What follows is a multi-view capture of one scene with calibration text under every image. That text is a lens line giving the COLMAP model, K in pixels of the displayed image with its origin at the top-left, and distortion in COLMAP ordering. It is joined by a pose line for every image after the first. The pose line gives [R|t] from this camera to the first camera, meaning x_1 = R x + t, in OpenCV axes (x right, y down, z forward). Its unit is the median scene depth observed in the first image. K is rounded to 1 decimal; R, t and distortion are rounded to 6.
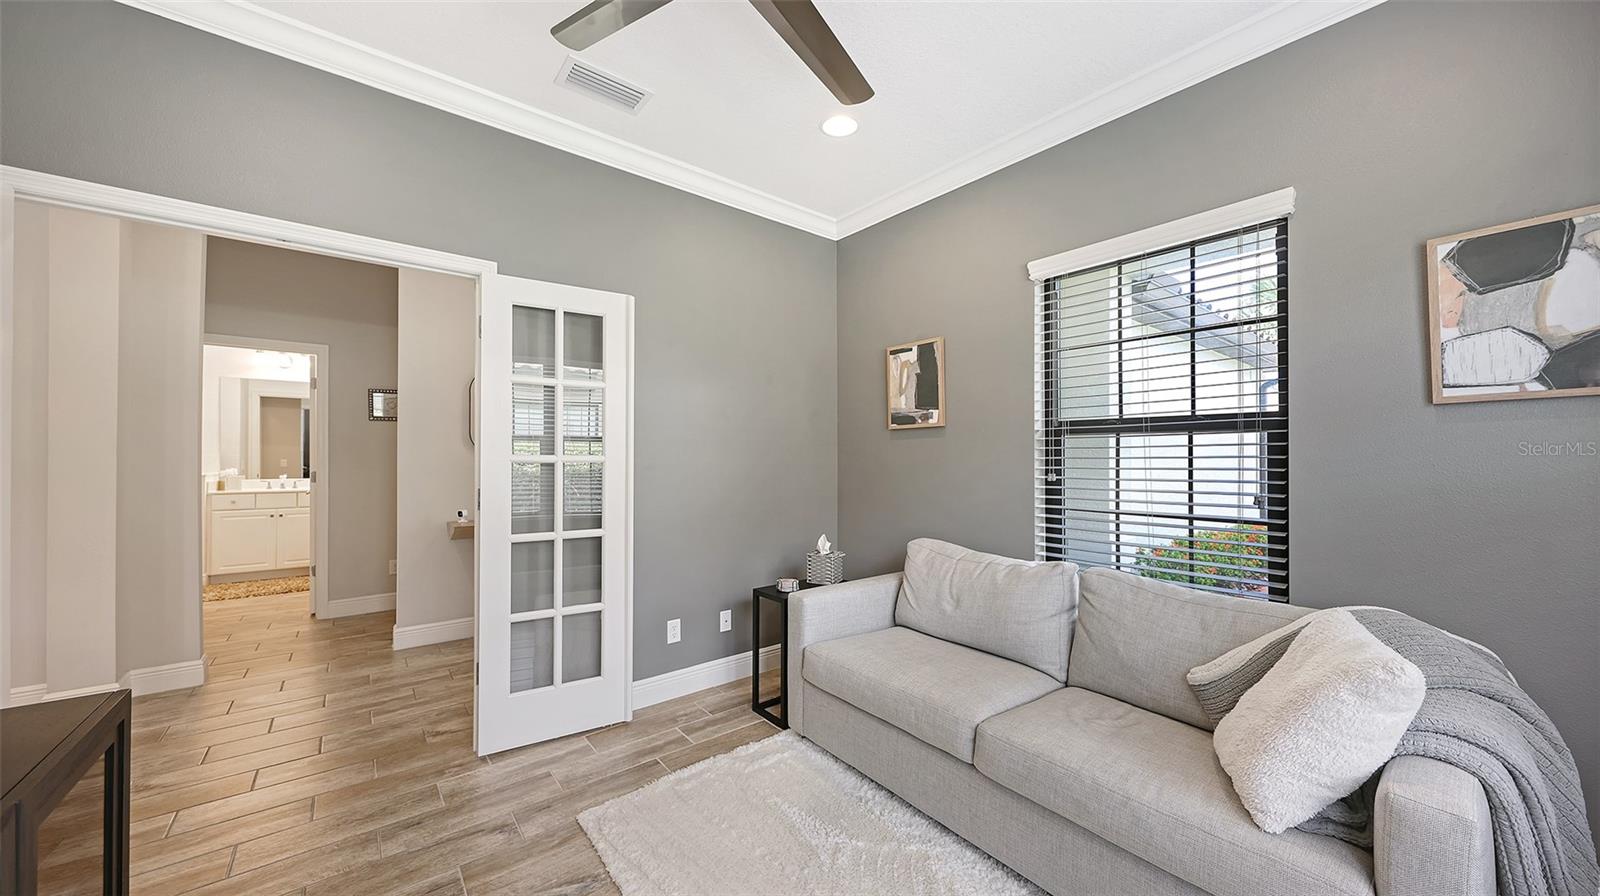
lens RADIAL K [[553.4, 0, 798.9], [0, 553.4, 452.2], [0, 0, 1]] dist [0.004068, -0.001714]
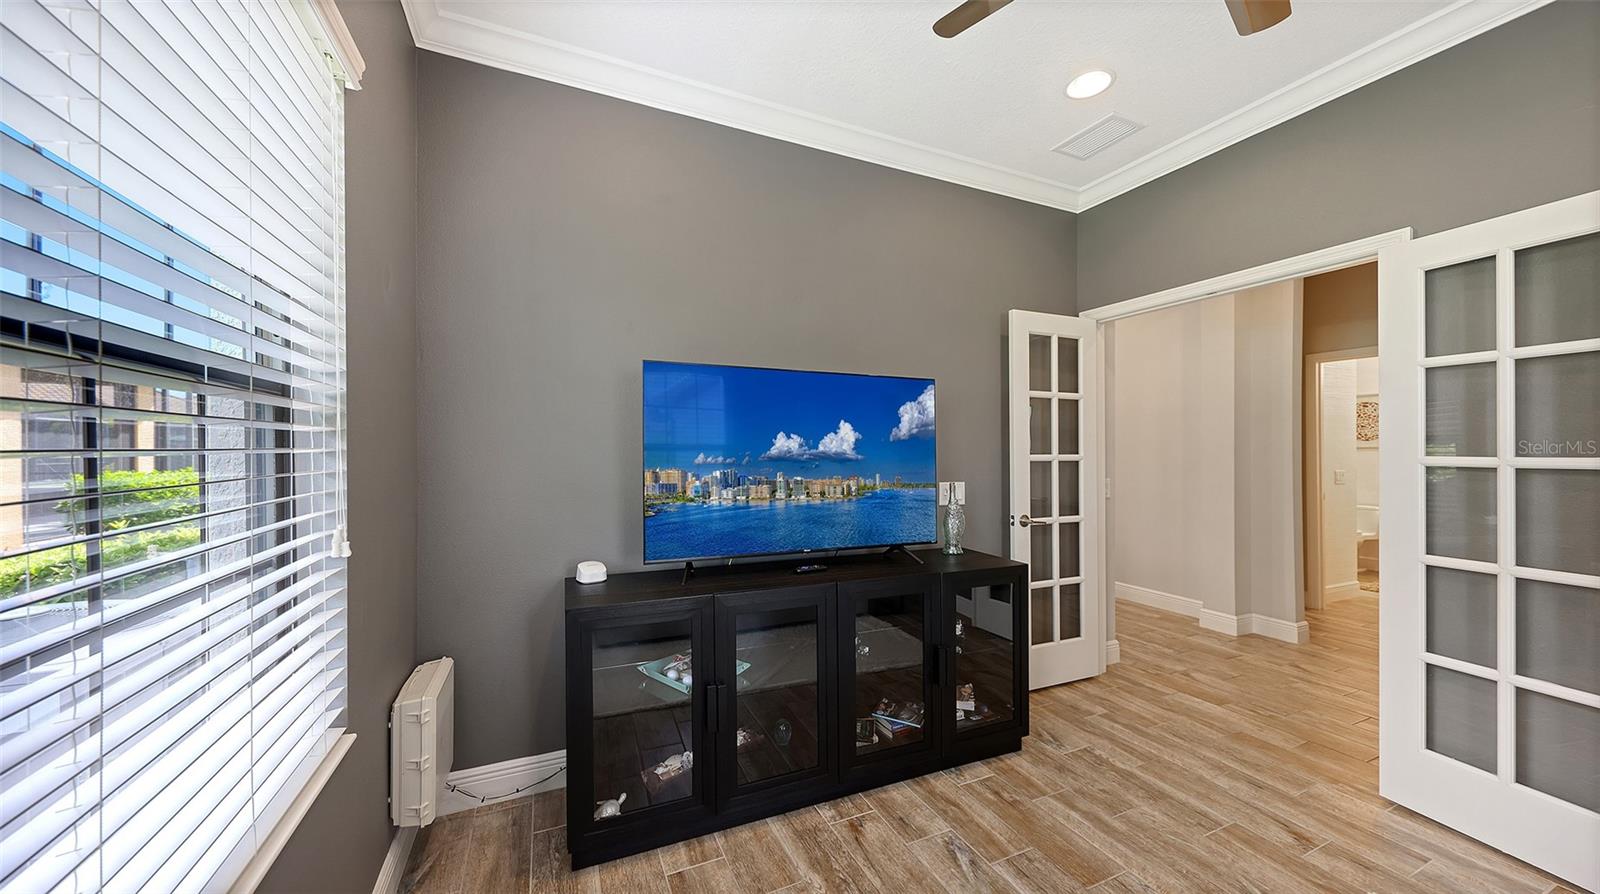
lens RADIAL K [[553.4, 0, 800.2], [0, 553.4, 455.7], [0, 0, 1]] dist [0.004068, -0.001714]
pose [[-0.256146, -0.002222, -0.966635, 0.595175], [0.005897, 0.999975, -0.003861, -0.003434], [0.966620, -0.006689, -0.256127, 0.363865]]
